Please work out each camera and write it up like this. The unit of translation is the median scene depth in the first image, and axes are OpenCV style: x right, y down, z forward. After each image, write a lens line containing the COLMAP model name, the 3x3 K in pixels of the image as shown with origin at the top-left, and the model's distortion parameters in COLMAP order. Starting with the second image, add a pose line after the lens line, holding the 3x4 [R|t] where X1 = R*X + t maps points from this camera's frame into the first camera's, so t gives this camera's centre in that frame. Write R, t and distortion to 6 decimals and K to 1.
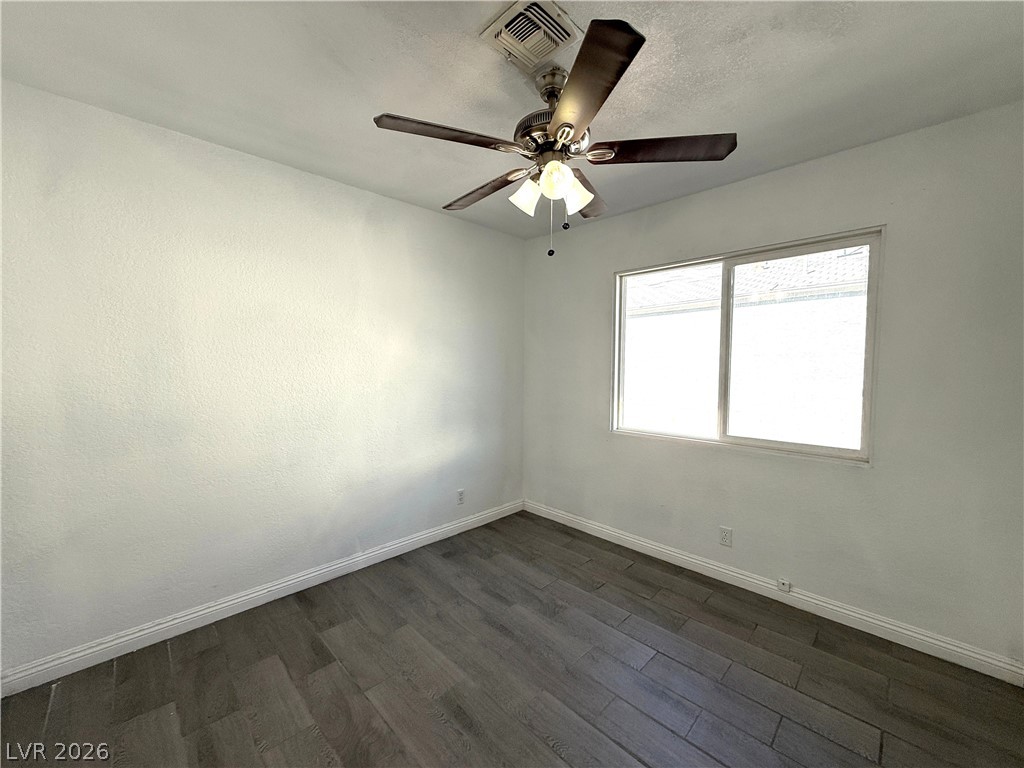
lens RADIAL K [[410.1, 0, 509.6], [0, 410.1, 386.9], [0, 0, 1]] dist [-0.000197, 0.000353]
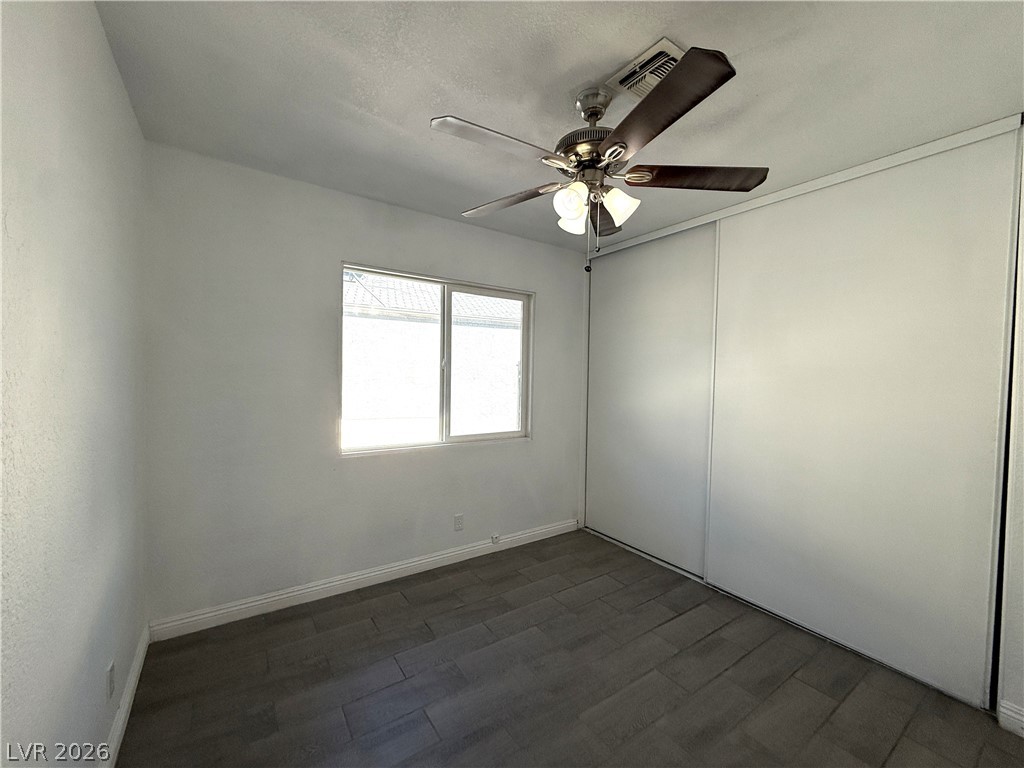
lens RADIAL K [[410.1, 0, 506.1], [0, 410.1, 383.8], [0, 0, 1]] dist [-0.000197, 0.000353]
pose [[0.173294, -0.023454, 0.984591, -0.589675], [0.031975, 0.999323, 0.018177, -0.046355], [-0.984351, 0.028332, 0.173927, 0.654460]]
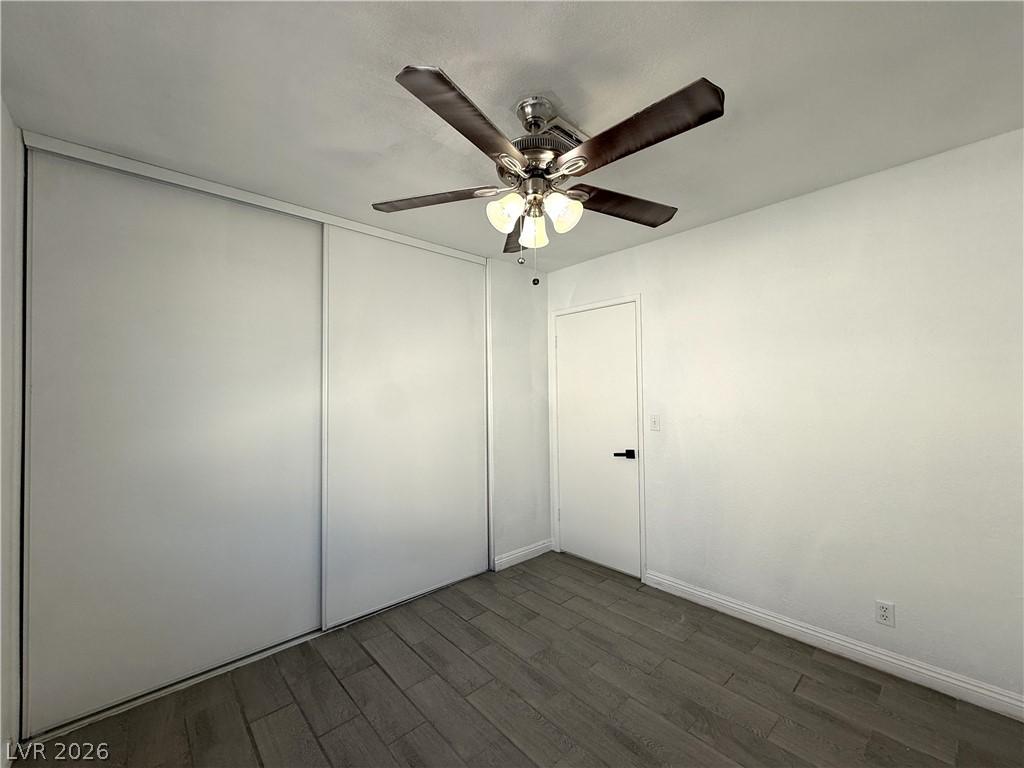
lens RADIAL K [[410.1, 0, 508.1], [0, 410.1, 383.8], [0, 0, 1]] dist [-0.000197, 0.000353]
pose [[-0.999463, 0.007279, 0.031937, 0.084350], [0.008329, 0.999425, 0.032872, -0.081674], [-0.031679, 0.033121, -0.998949, 1.239551]]
